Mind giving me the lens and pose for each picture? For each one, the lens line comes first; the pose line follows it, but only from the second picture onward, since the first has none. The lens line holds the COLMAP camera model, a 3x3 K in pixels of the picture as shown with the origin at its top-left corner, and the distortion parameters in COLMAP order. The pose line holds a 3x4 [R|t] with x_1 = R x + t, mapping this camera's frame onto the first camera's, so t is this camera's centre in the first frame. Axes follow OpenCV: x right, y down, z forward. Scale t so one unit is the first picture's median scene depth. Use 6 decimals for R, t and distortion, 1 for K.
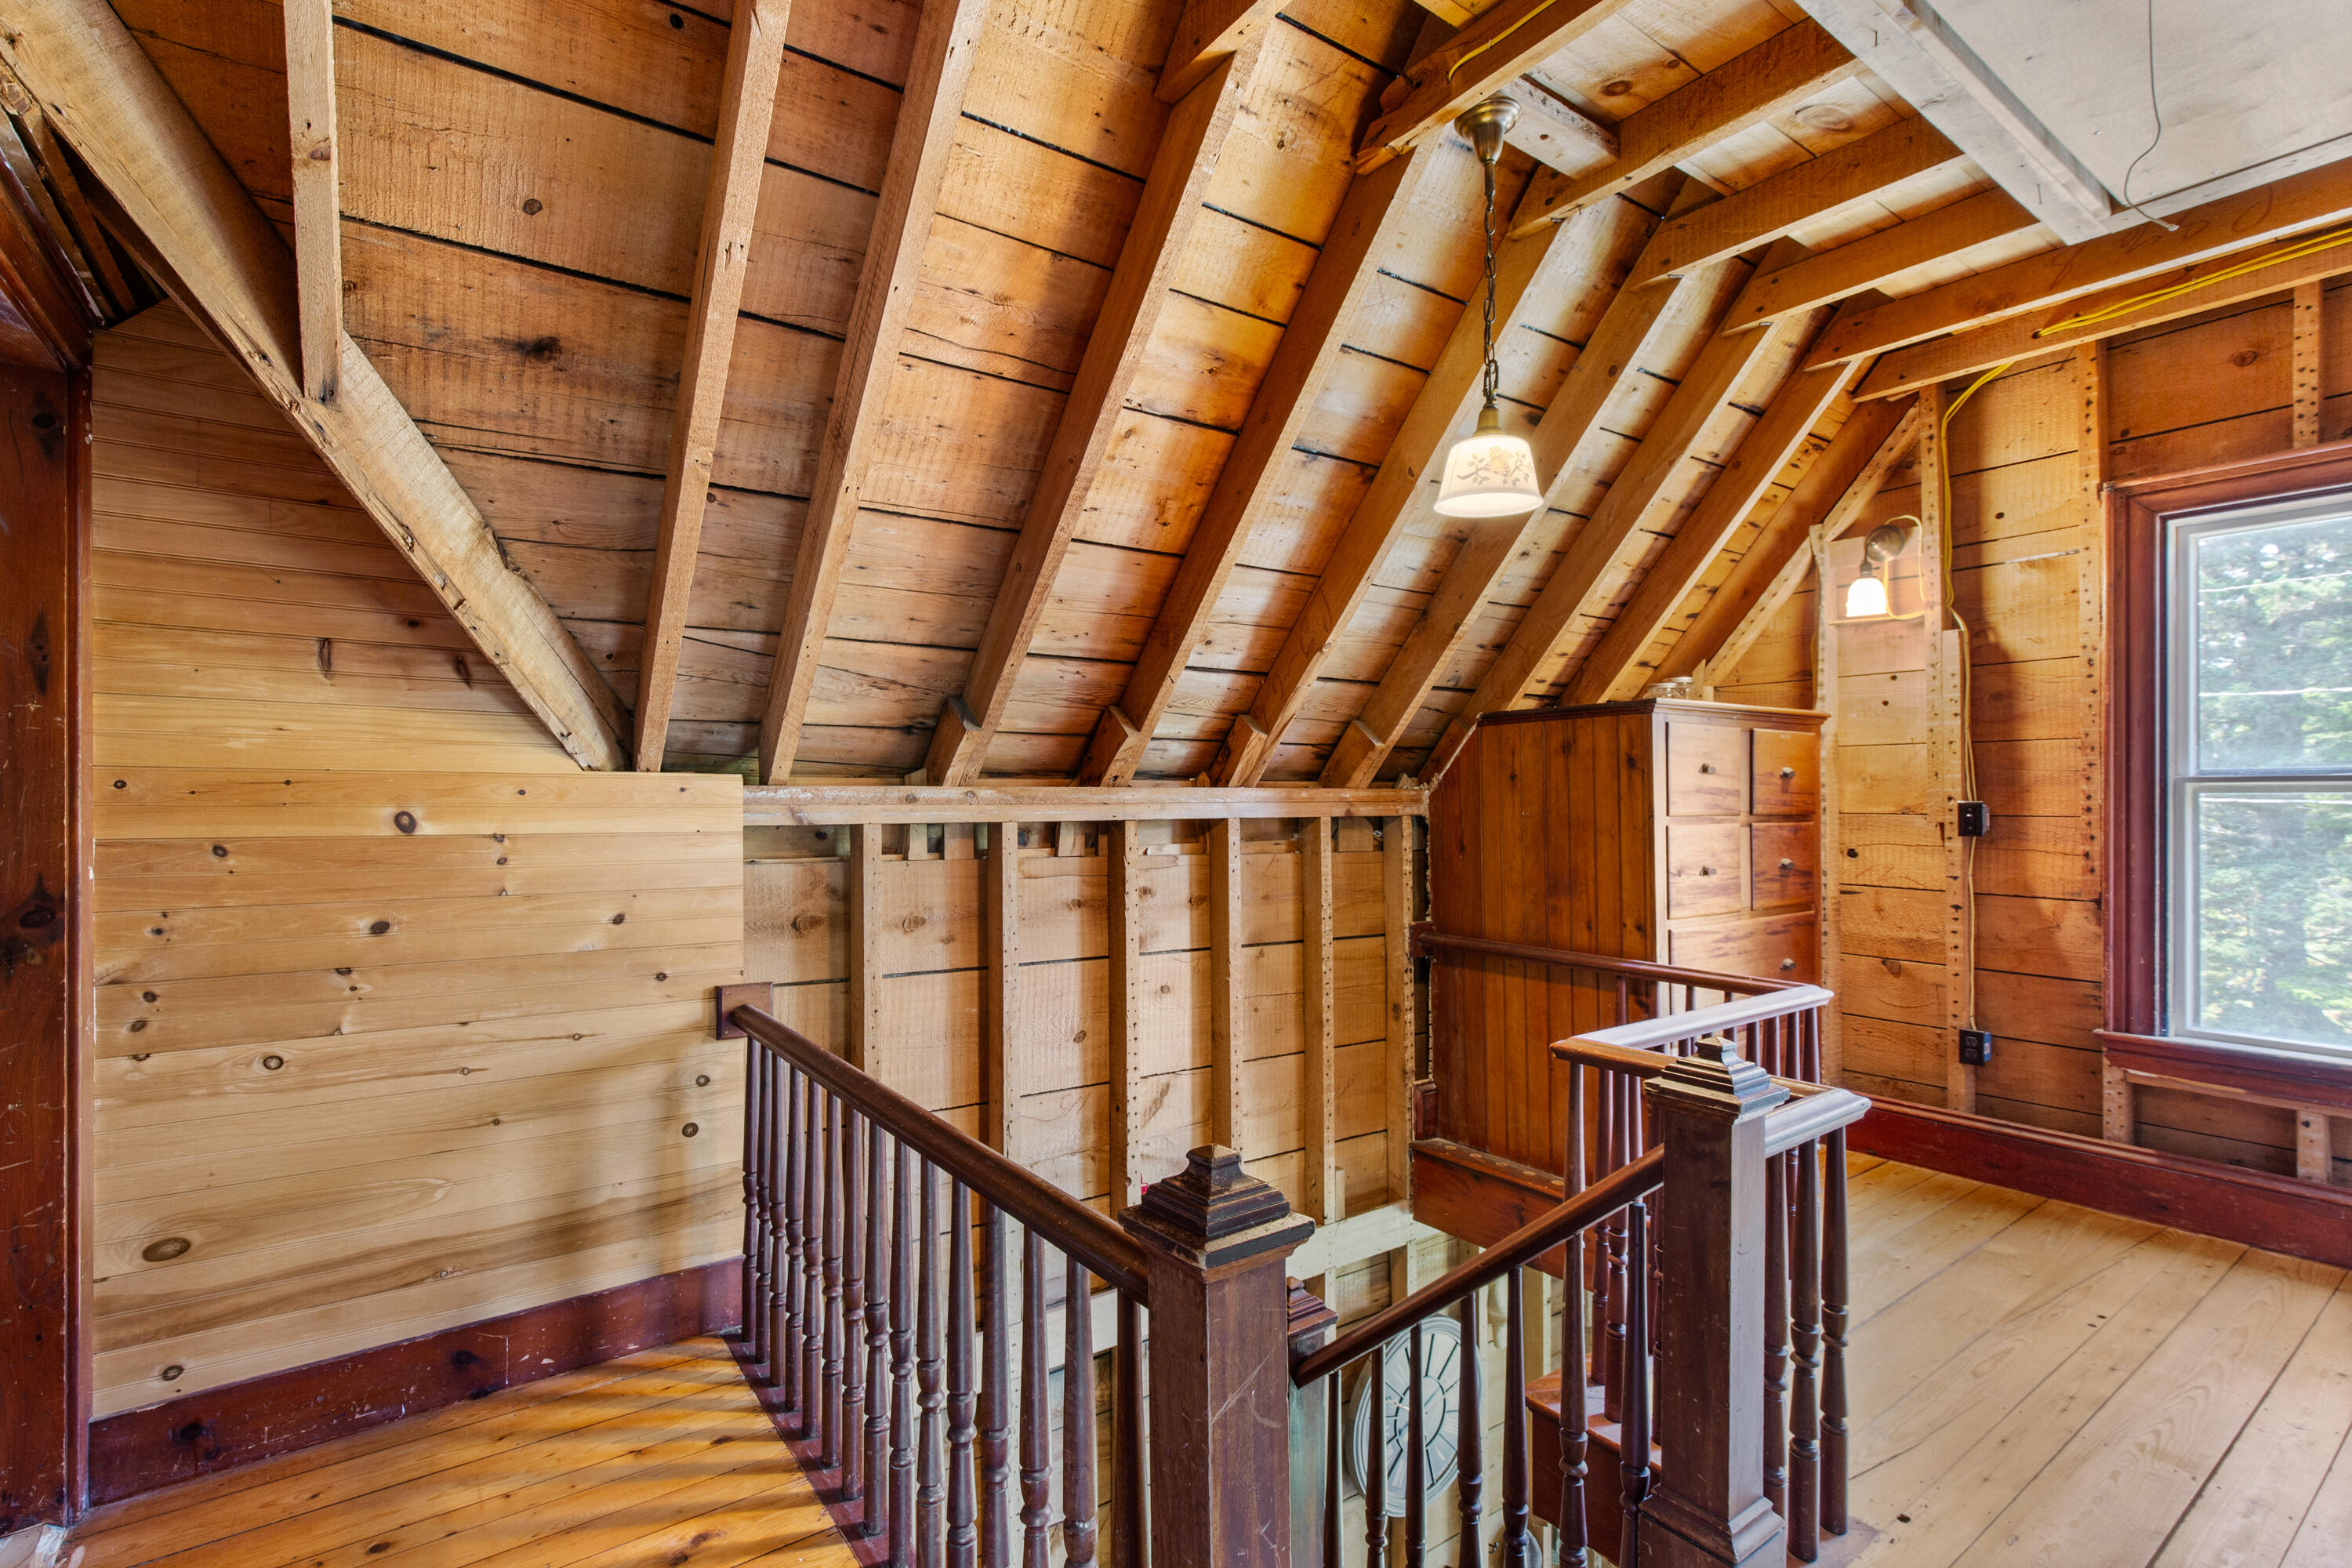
lens RADIAL K [[1097.5, 0, 1166.4], [0, 1097.5, 799.1], [0, 0, 1]] dist [-0.001026, -0.000061]
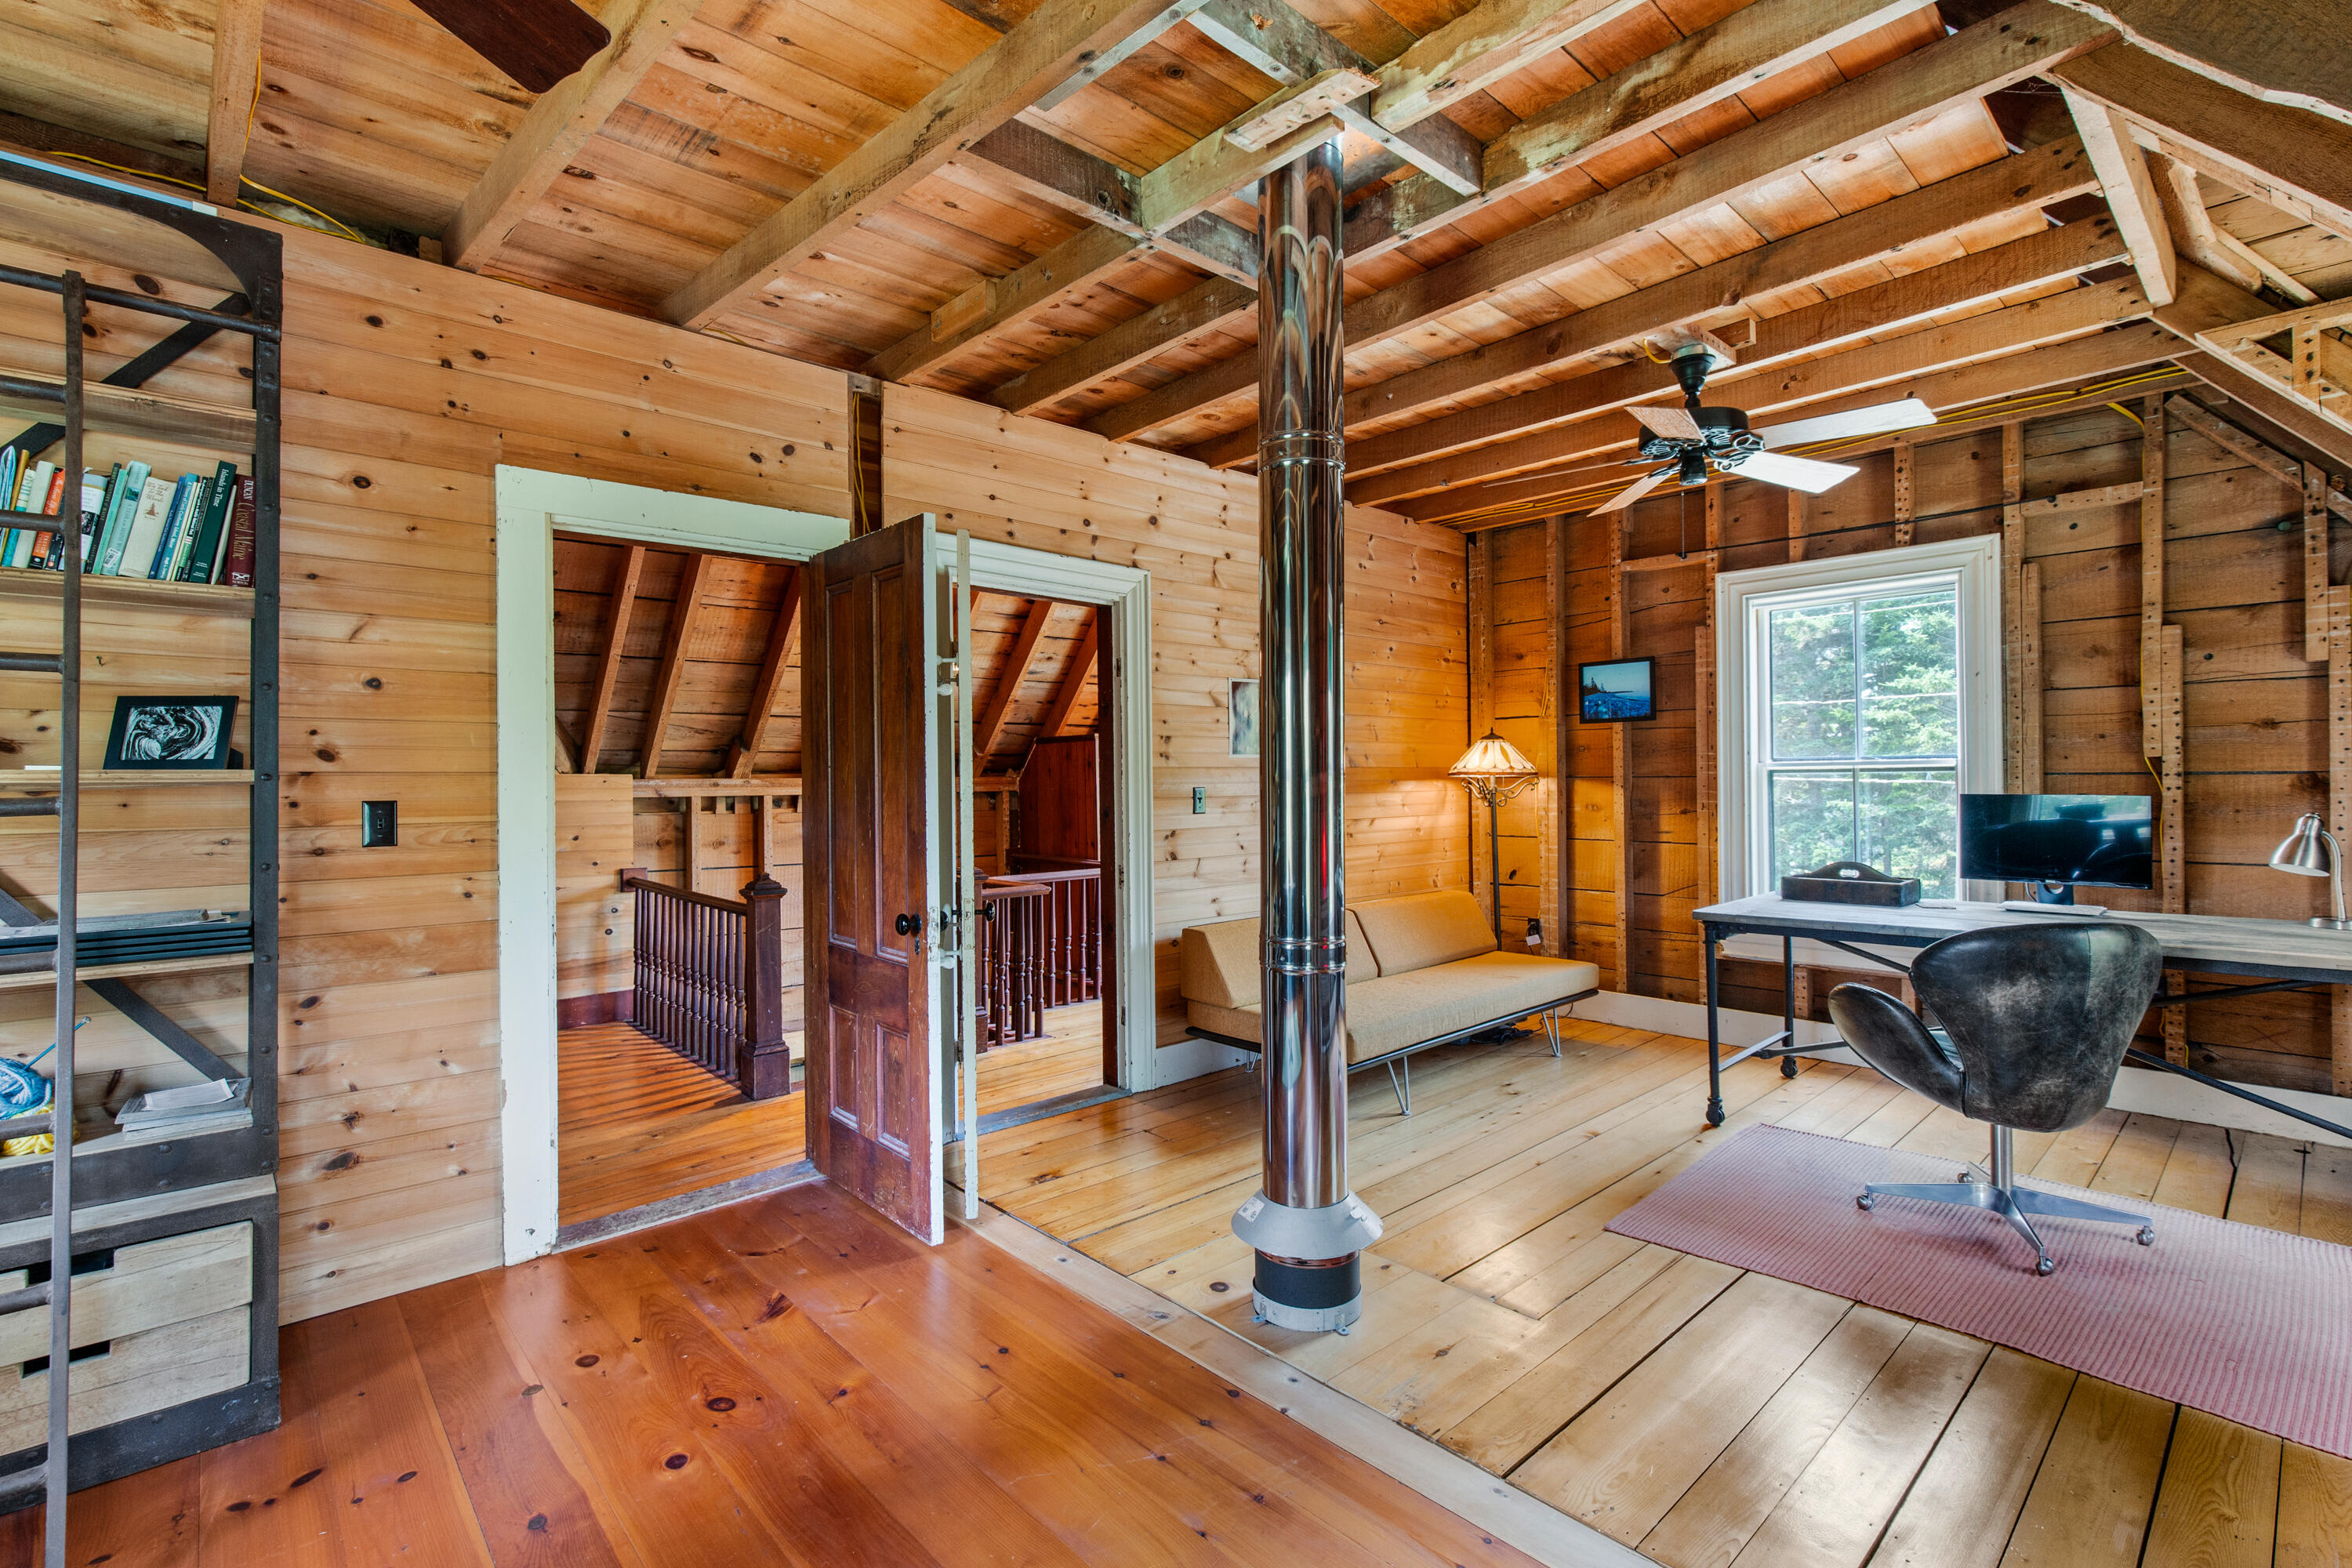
lens RADIAL K [[1066.1, 0, 1183.7], [0, 1066.1, 773.2], [0, 0, 1]] dist [0.001132, 0.000082]
pose [[0.992706, -0.004207, 0.120484, 0.440143], [0.004507, 0.999987, -0.002219, -0.014102], [-0.120473, 0.002746, 0.992713, -1.219349]]
